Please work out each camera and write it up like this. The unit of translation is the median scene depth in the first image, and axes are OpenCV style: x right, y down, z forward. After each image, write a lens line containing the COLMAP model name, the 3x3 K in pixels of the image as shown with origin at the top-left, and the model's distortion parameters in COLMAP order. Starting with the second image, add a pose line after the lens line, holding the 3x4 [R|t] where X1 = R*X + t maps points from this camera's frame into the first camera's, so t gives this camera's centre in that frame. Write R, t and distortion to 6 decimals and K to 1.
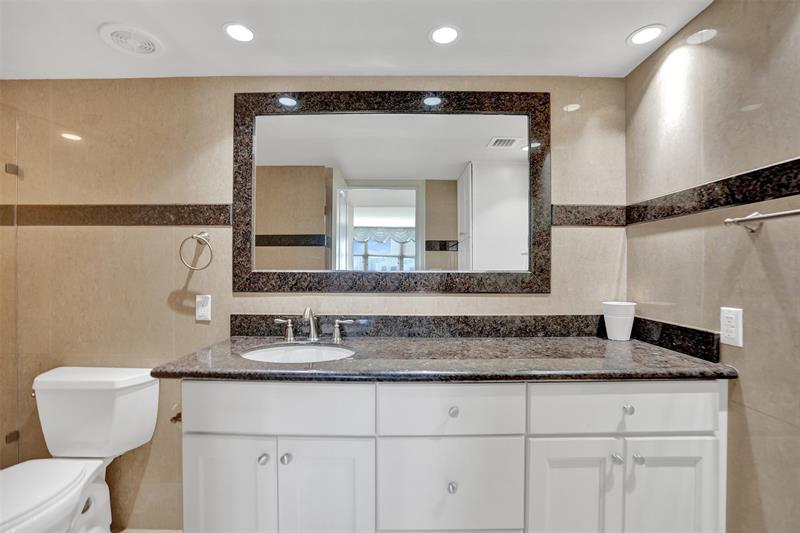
lens RADIAL K [[373.4, 0, 400.0], [0, 373.4, 266.5], [0, 0, 1]] dist [-0.079023, 0.035860]
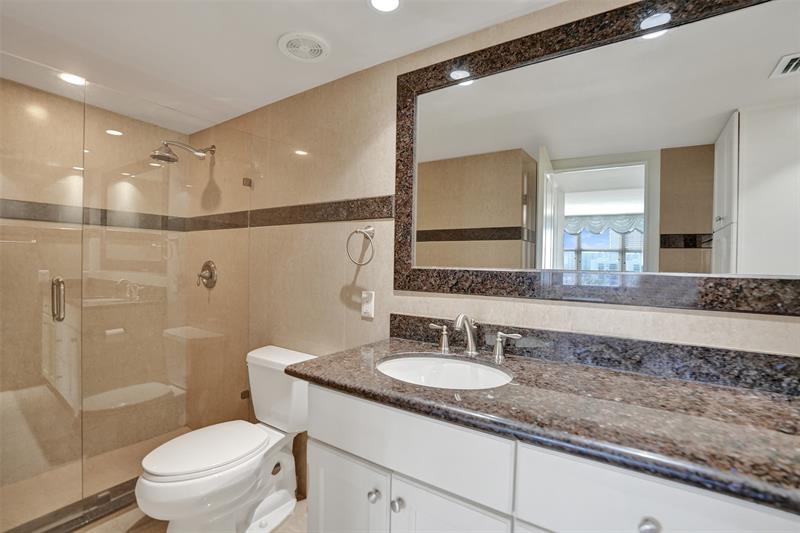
lens RADIAL K [[373.4, 0, 400.0], [0, 373.4, 266.5], [0, 0, 1]] dist [-0.079023, 0.035860]
pose [[0.834653, 0.018563, -0.550463, 0.077040], [-0.010828, 0.999792, 0.017297, -0.005458], [0.550670, -0.008477, 0.834680, 0.220202]]
